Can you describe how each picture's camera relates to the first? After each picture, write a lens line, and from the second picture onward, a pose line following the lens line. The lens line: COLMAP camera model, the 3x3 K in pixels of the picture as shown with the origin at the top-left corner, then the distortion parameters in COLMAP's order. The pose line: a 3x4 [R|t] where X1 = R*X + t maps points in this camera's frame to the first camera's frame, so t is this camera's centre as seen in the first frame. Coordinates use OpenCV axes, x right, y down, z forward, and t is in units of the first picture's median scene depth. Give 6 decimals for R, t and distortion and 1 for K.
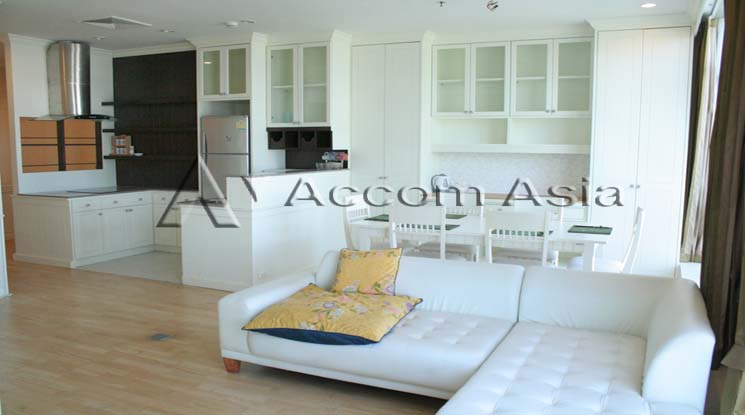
lens RADIAL K [[624.5, 0, 372.5], [0, 624.5, 207.5], [0, 0, 1]] dist [-0.161995, 0.166089]
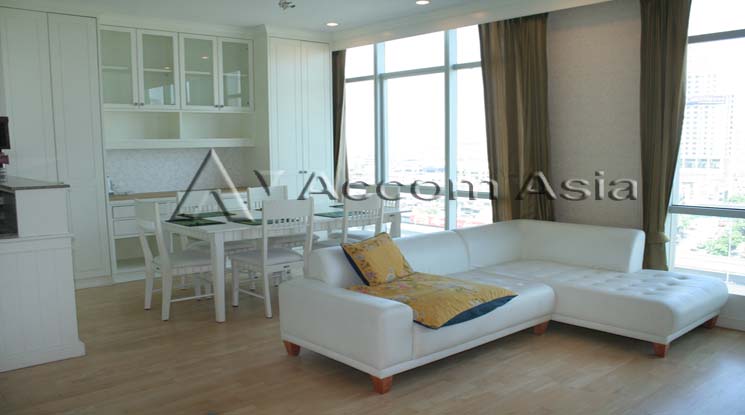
lens RADIAL K [[624.5, 0, 372.5], [0, 624.5, 207.5], [0, 0, 1]] dist [-0.161995, 0.166089]
pose [[0.395368, -0.103714, 0.912649, -0.573104], [0.101420, 0.992459, 0.068847, -0.033427], [-0.912906, 0.065341, 0.402905, 0.360481]]
